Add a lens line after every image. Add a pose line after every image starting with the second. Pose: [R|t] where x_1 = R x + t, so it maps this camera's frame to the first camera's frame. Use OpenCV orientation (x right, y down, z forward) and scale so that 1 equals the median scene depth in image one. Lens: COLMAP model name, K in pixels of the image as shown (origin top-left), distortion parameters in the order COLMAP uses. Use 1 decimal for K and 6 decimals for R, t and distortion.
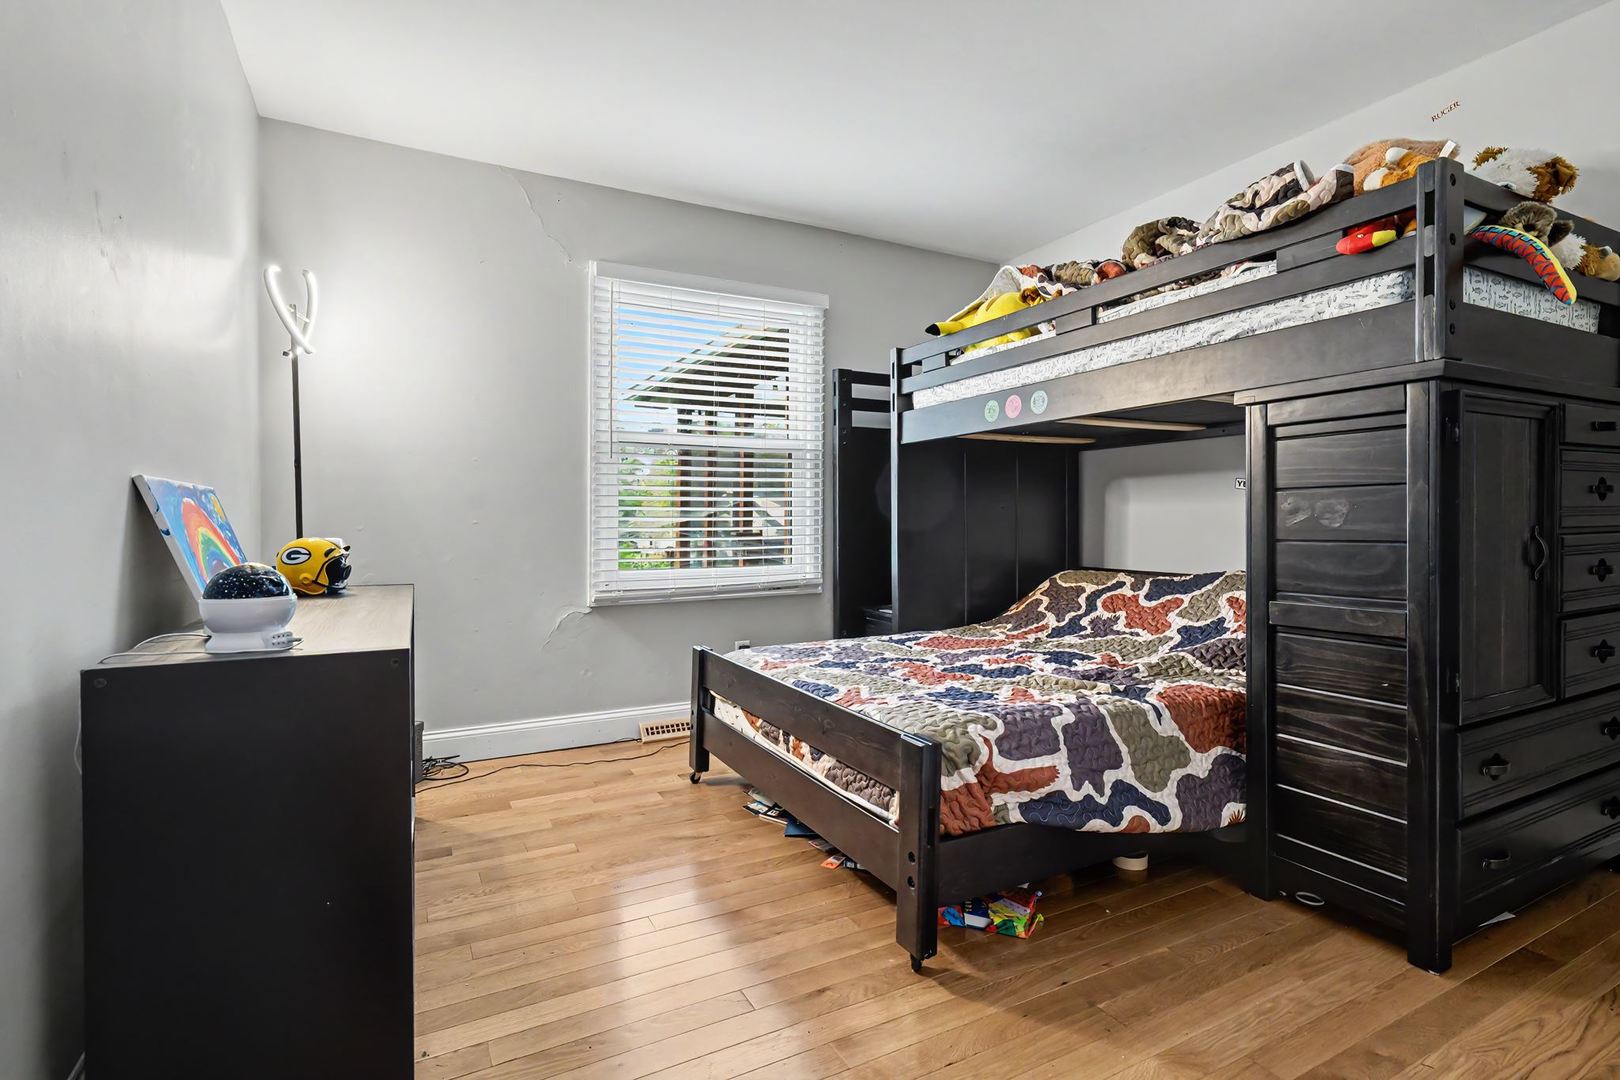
lens RADIAL K [[783.3, 0, 809.7], [0, 783.3, 535.3], [0, 0, 1]] dist [-0.002751, 0.003989]
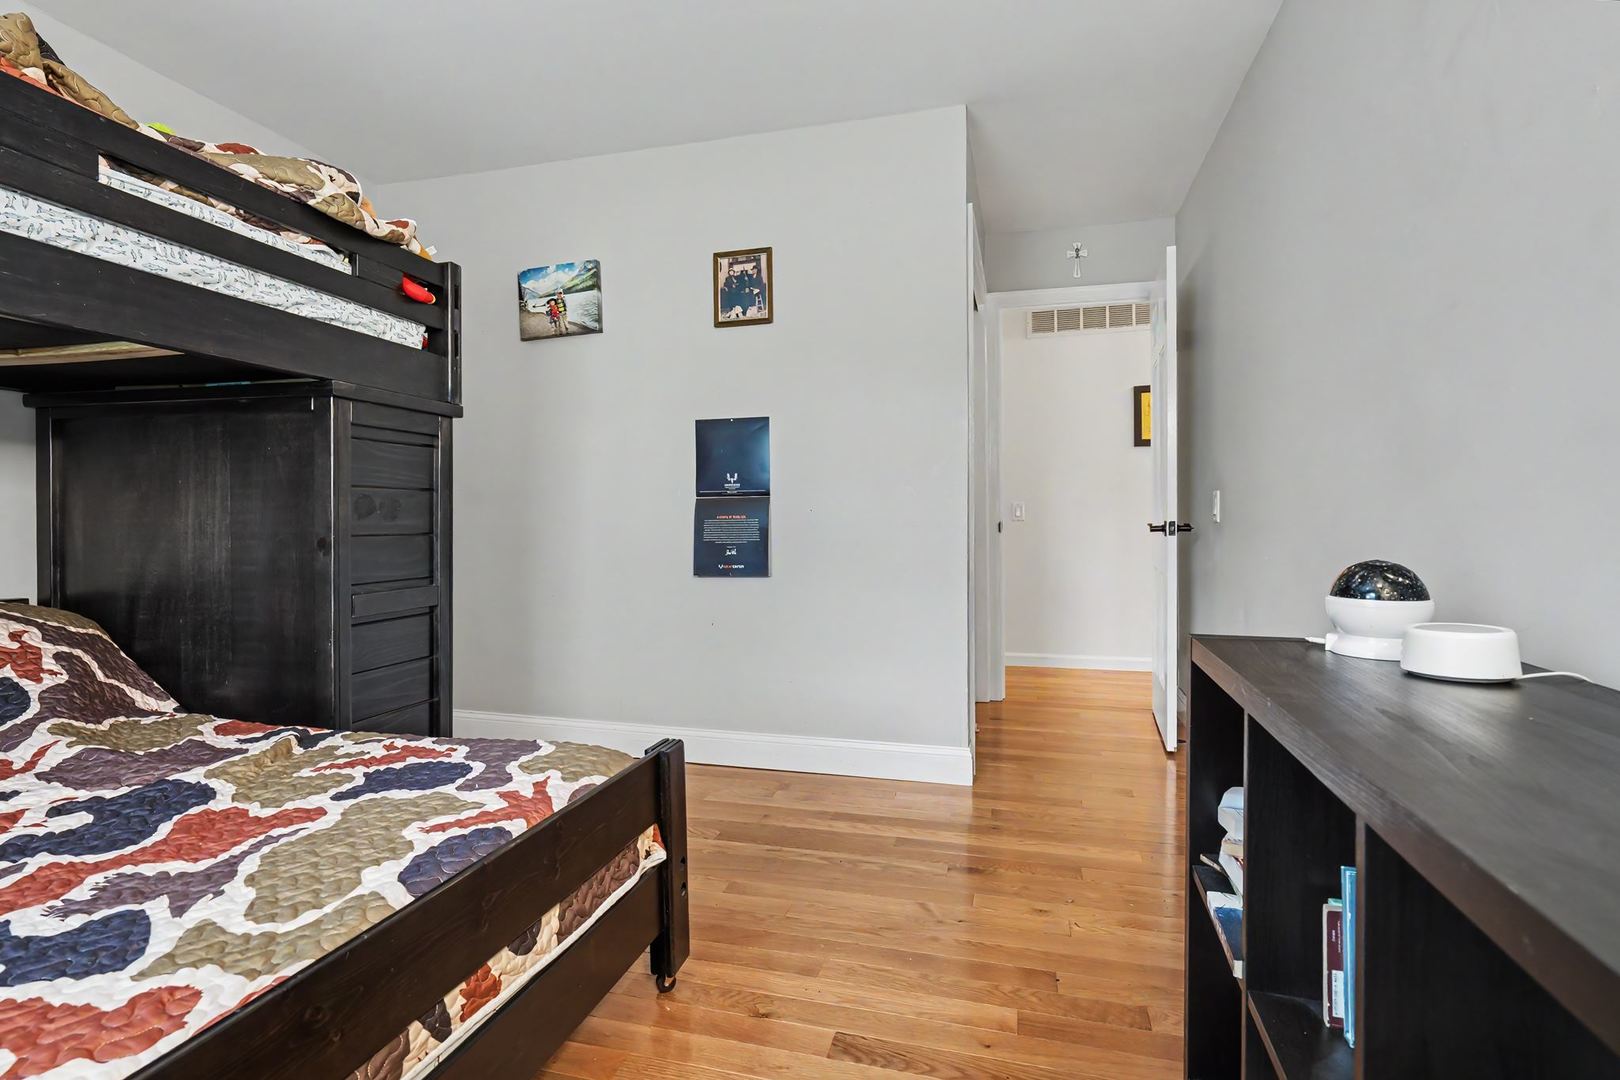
lens RADIAL K [[783.3, 0, 812.5], [0, 783.3, 530.3], [0, 0, 1]] dist [-0.002751, 0.003989]
pose [[-0.727762, -0.003062, 0.685823, -0.524617], [0.010978, 0.999810, 0.016113, -0.010958], [-0.685742, 0.019255, -0.727590, 1.294993]]
